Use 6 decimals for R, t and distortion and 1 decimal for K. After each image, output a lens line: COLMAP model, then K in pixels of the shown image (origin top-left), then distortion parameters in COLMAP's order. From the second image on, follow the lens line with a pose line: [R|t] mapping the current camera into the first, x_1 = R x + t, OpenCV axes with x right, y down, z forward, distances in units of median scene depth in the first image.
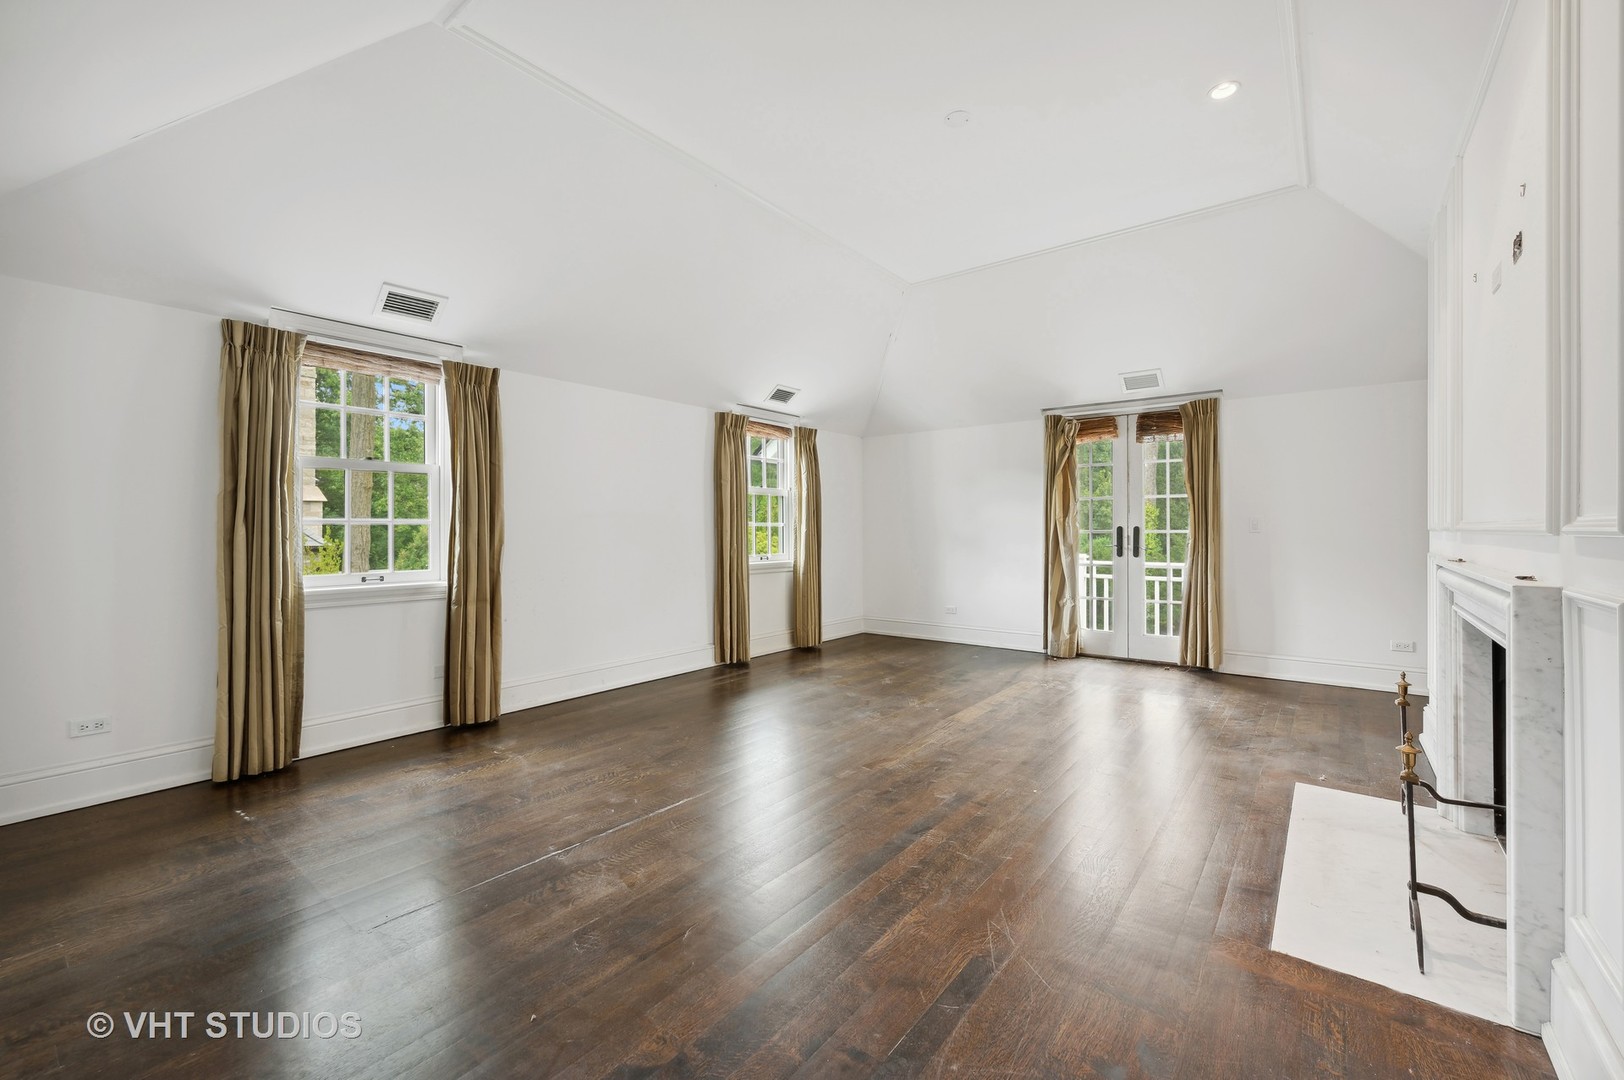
lens RADIAL K [[675.0, 0, 810.4], [0, 675.0, 532.2], [0, 0, 1]] dist [-0.000008, -0.000006]
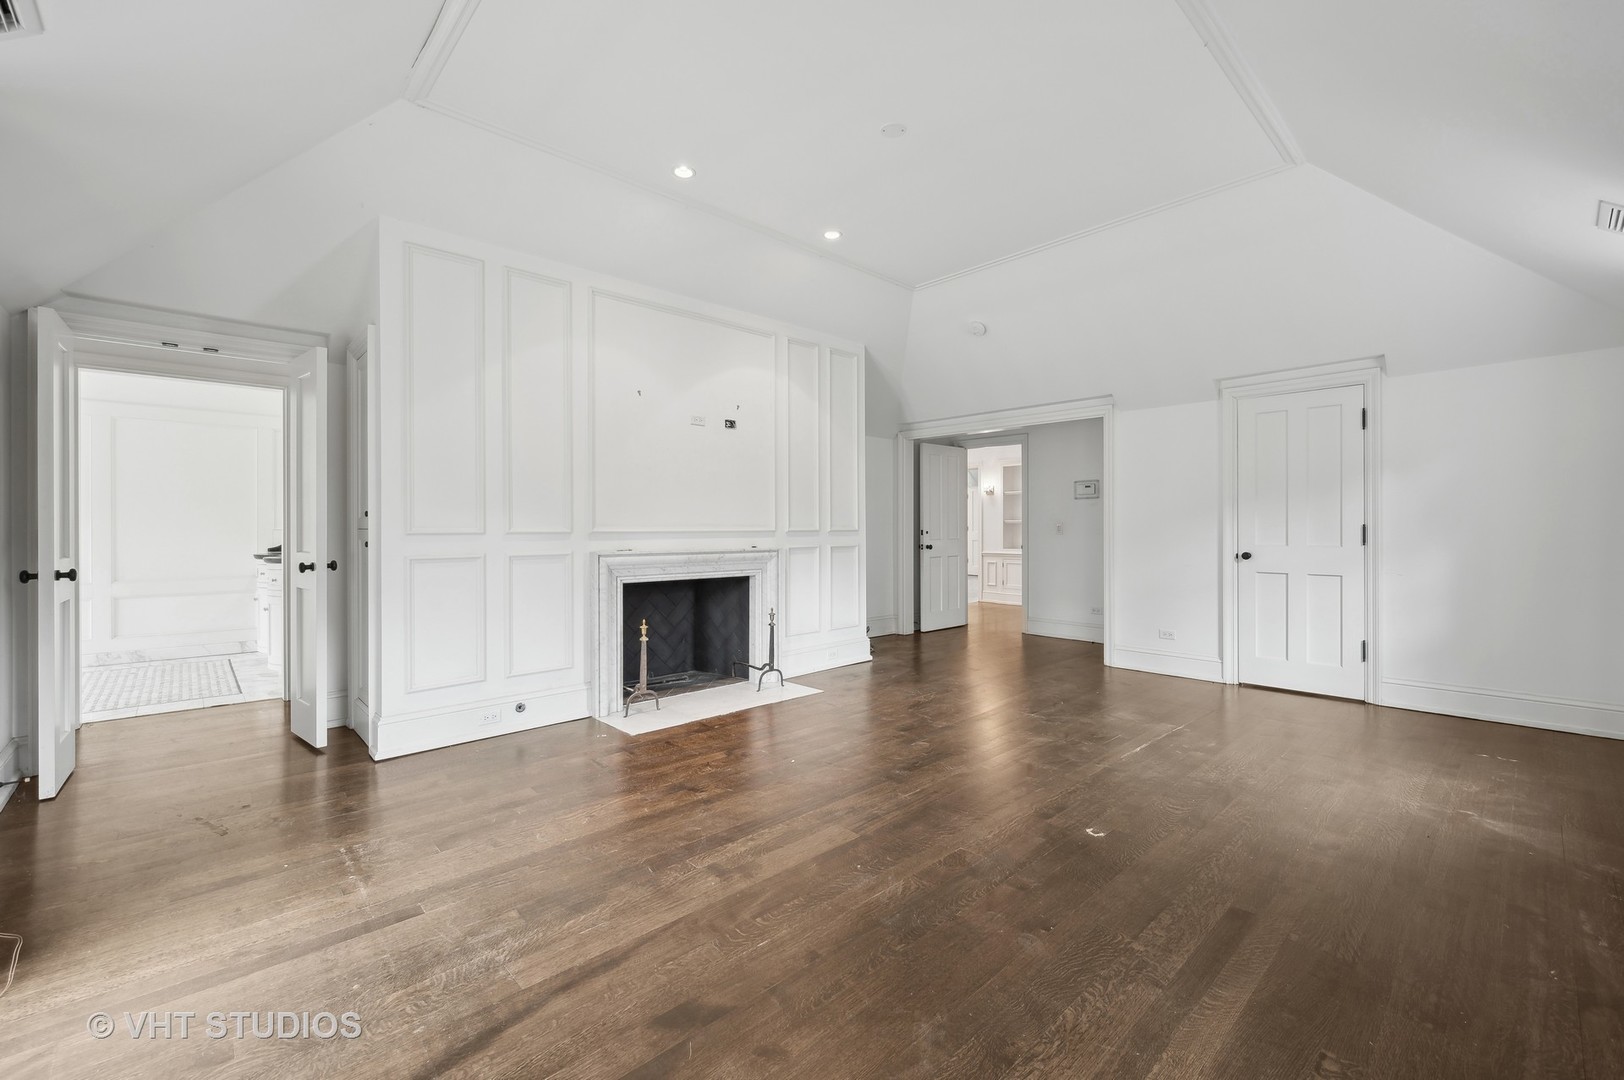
lens RADIAL K [[675.0, 0, 810.4], [0, 675.0, 532.2], [0, 0, 1]] dist [-0.000008, -0.000006]
pose [[-0.987450, 0.001206, 0.157926, 0.192560], [0.002361, 0.999972, 0.007130, -0.011869], [-0.157913, 0.007414, -0.987425, 2.135797]]
